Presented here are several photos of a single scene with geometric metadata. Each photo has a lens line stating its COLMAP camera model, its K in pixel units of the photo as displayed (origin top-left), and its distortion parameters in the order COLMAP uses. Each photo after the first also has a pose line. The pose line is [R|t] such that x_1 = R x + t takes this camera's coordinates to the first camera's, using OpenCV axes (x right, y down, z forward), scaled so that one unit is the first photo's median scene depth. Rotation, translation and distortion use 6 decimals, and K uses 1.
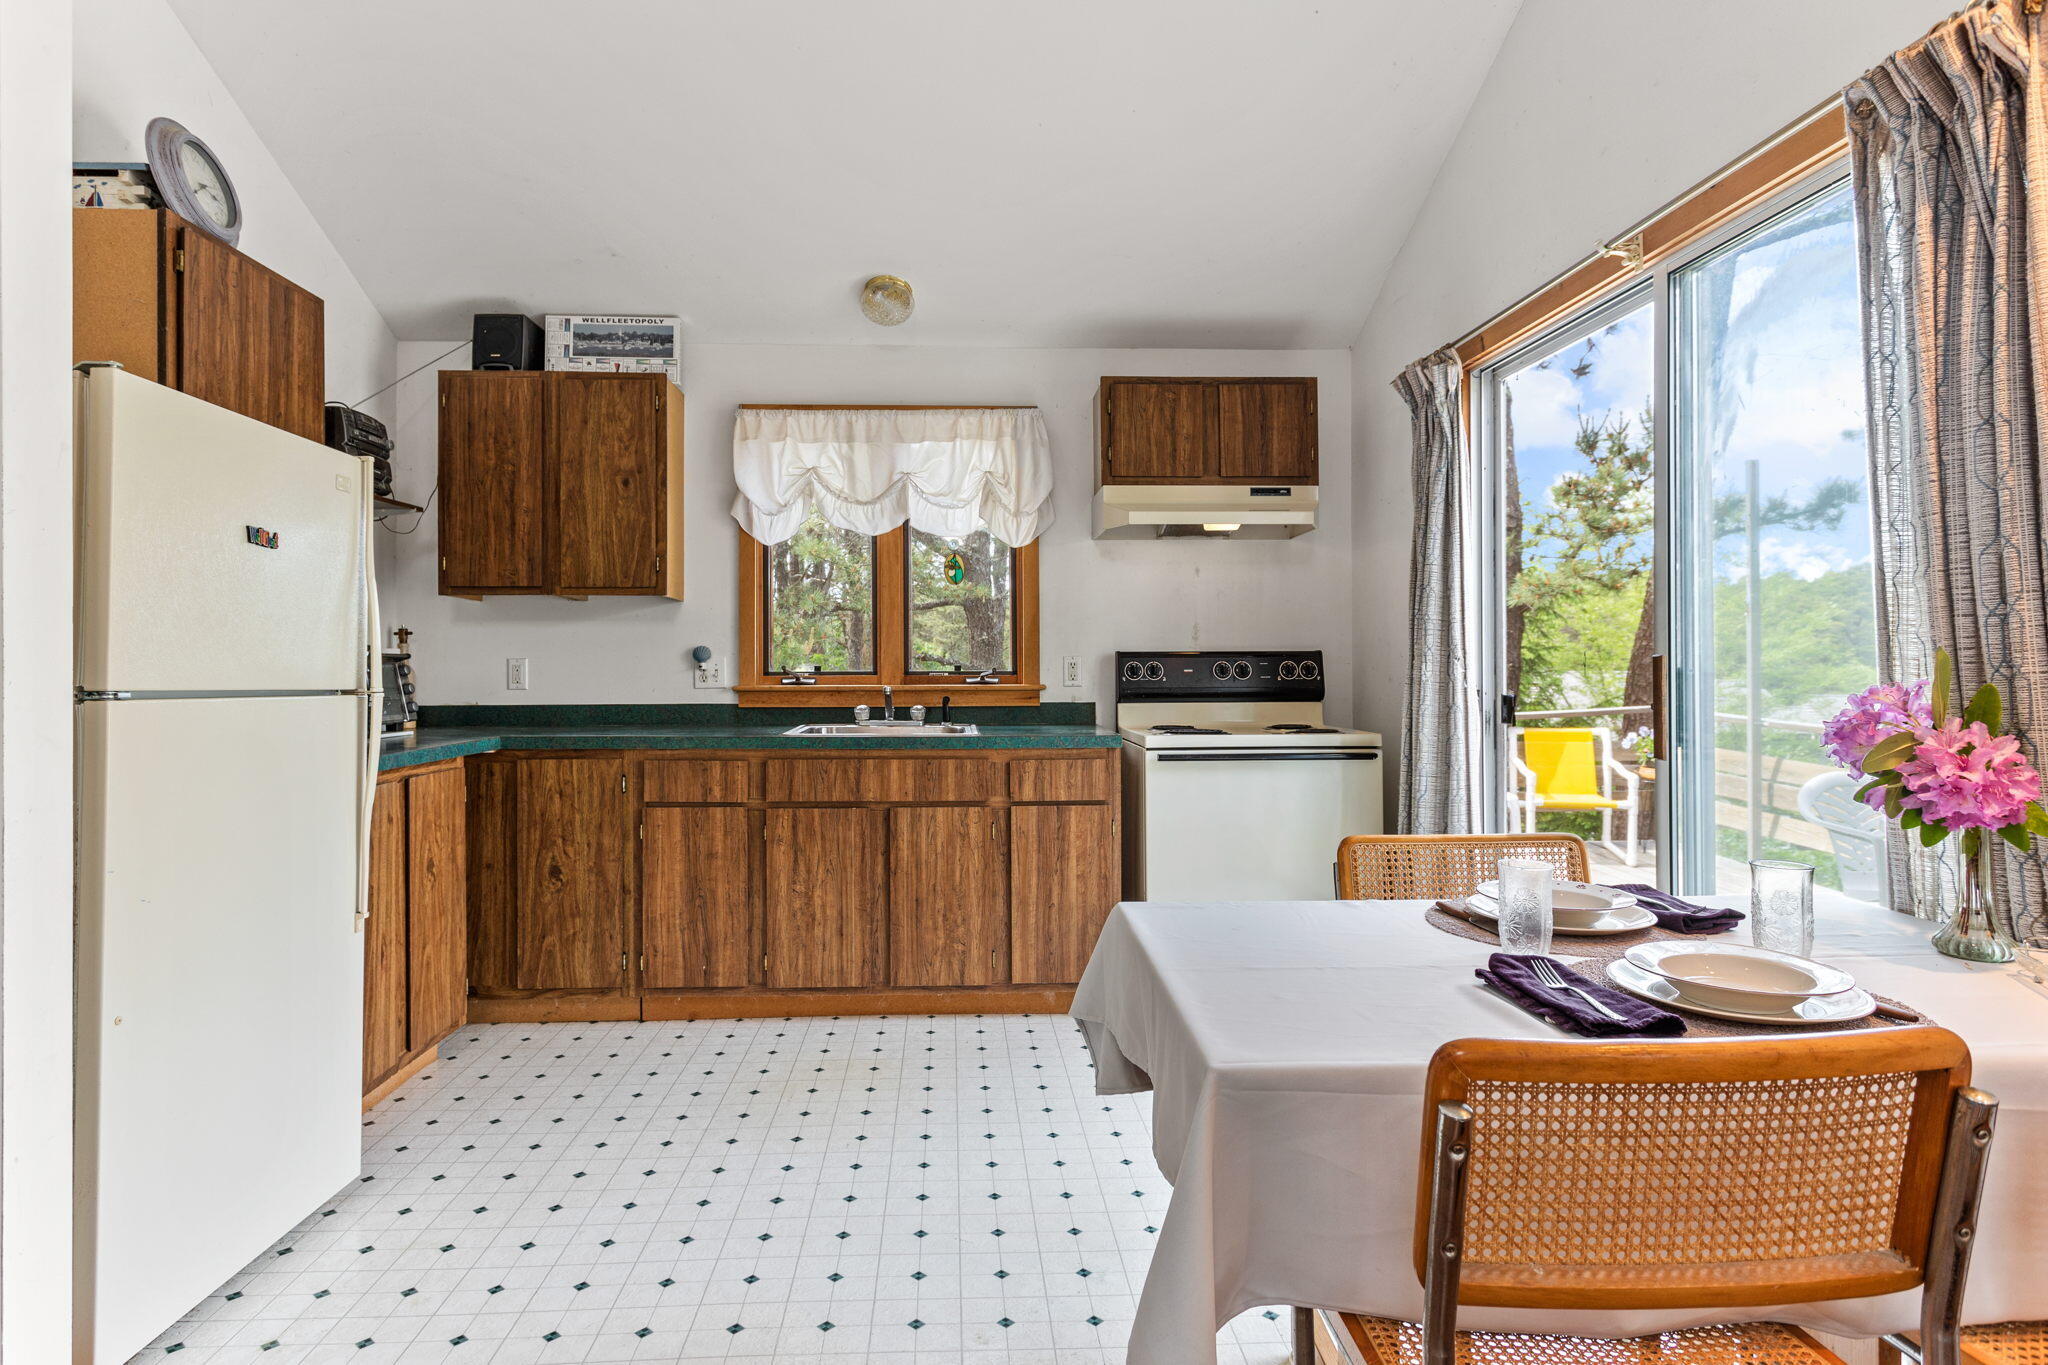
lens RADIAL K [[980.9, 0, 1014.8], [0, 980.9, 671.9], [0, 0, 1]] dist [0.009836, 0.000475]
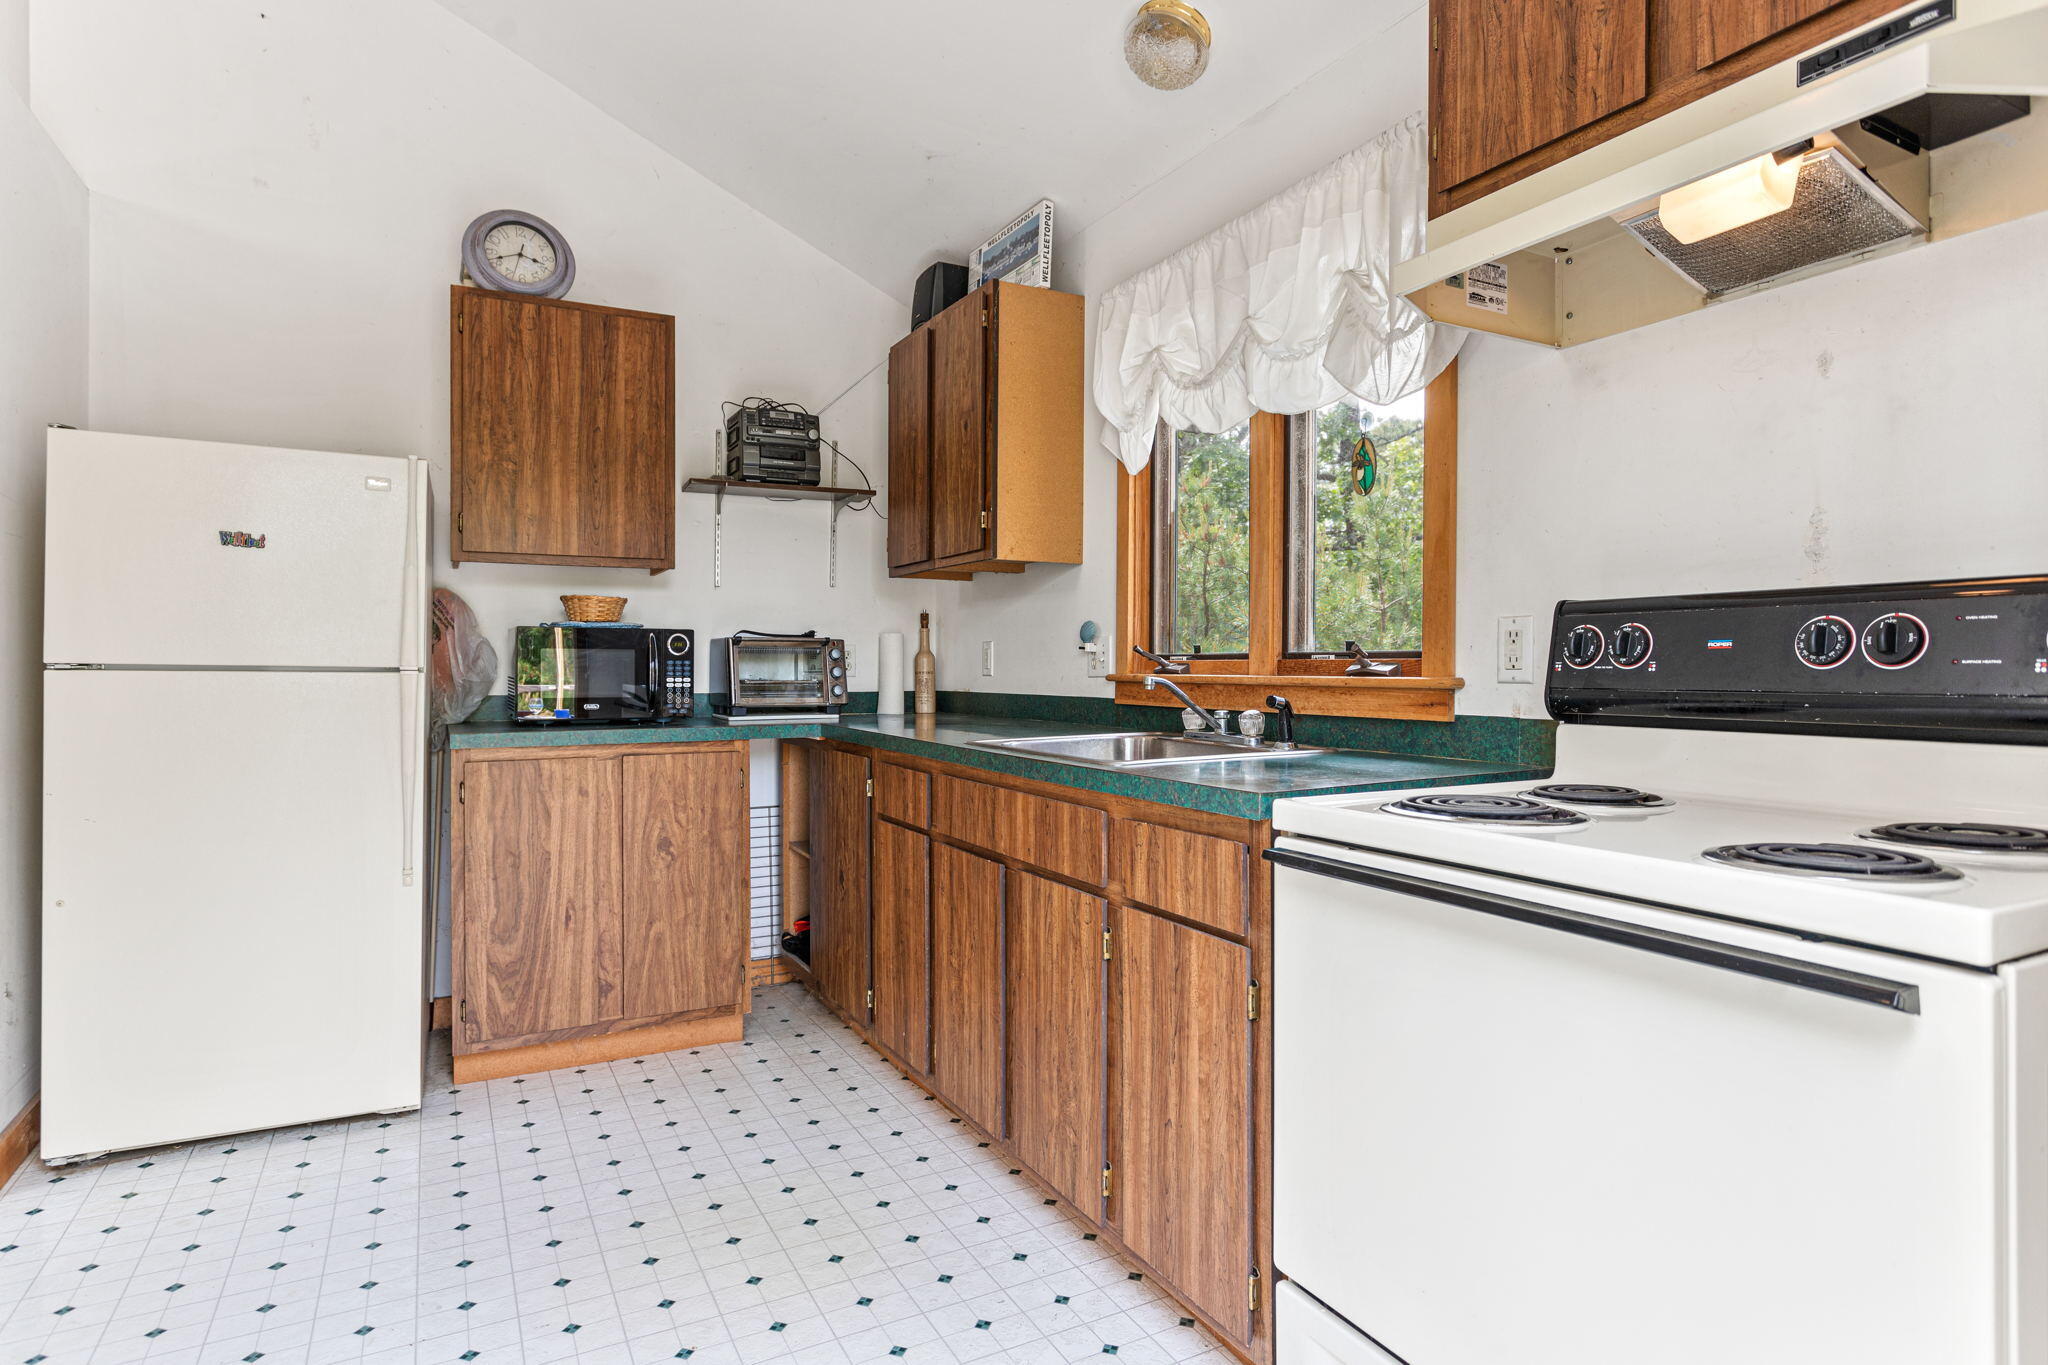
lens RADIAL K [[1088.5, 0, 1028.5], [0, 1088.5, 672.7], [0, 0, 1]] dist [0.001854, 0.000844]
pose [[0.466665, 0.009024, -0.884388, 0.486531], [-0.001787, 0.999956, 0.009260, 0.007126], [0.884432, -0.002741, 0.466661, 0.684493]]
